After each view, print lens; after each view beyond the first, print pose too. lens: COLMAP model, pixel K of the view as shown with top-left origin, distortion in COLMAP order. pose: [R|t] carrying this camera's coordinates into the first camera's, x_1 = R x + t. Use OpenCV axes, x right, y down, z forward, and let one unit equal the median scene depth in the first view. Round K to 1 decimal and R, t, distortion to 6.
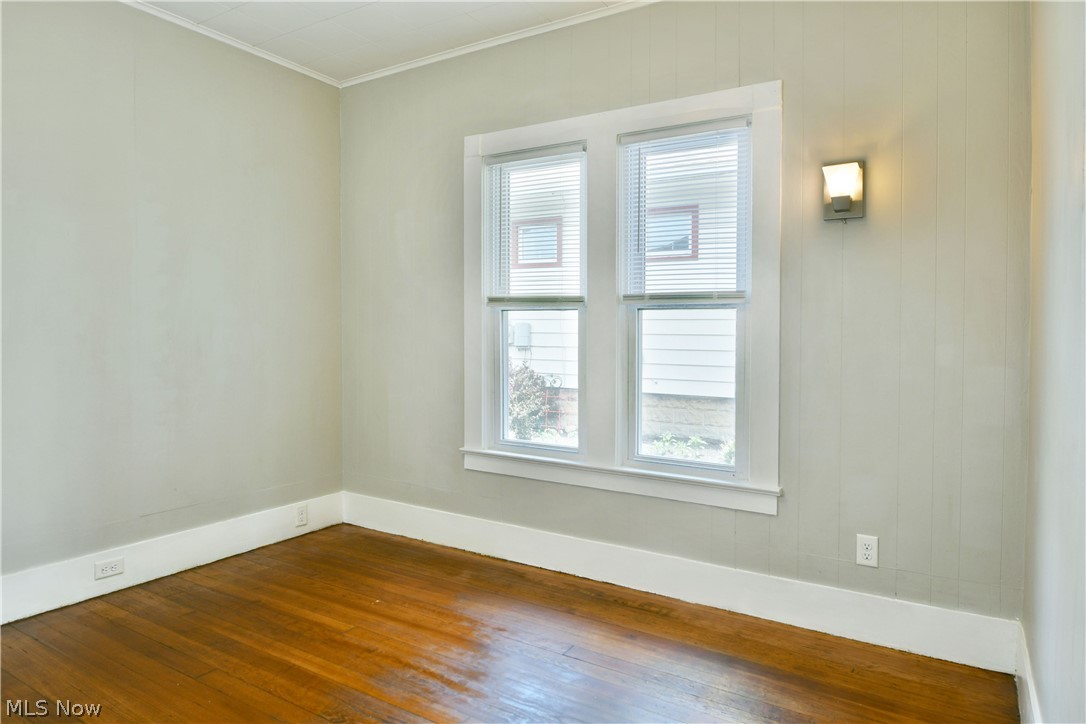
lens RADIAL K [[662.4, 0, 543.8], [0, 662.4, 353.1], [0, 0, 1]] dist [-0.013080, -0.005261]
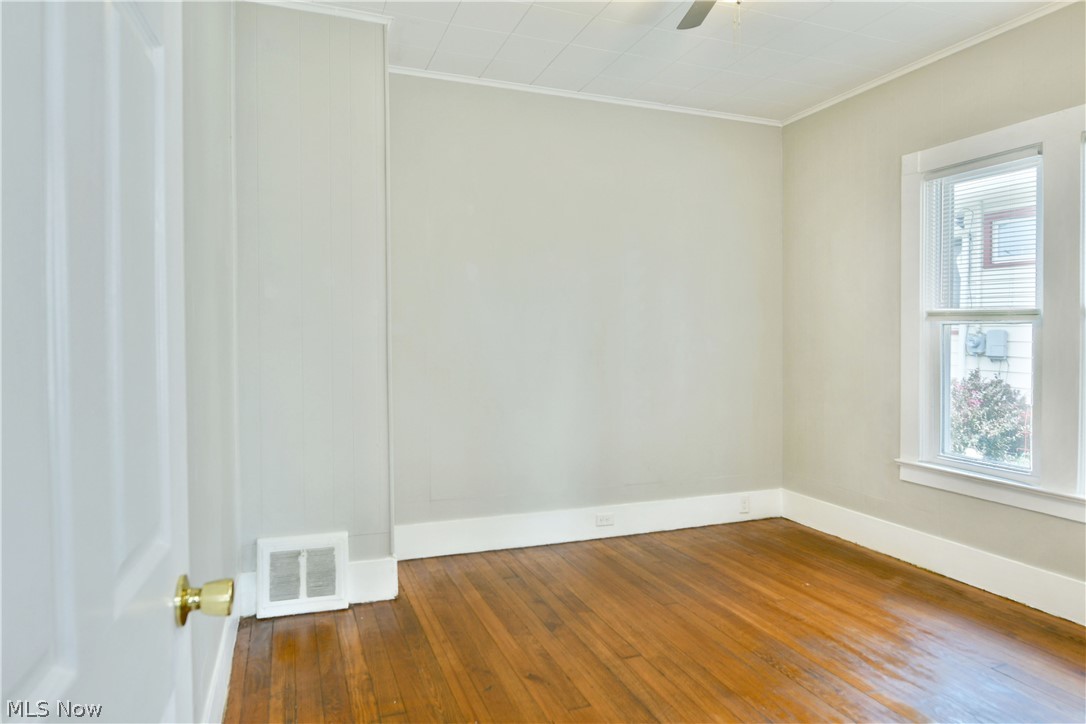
lens RADIAL K [[662.4, 0, 539.6], [0, 662.4, 354.8], [0, 0, 1]] dist [-0.013080, -0.005261]
pose [[0.790497, 0.006472, -0.612432, 0.071023], [-0.010572, 0.999939, -0.003079, -0.010755], [0.612375, 0.008909, 0.790517, -0.170888]]
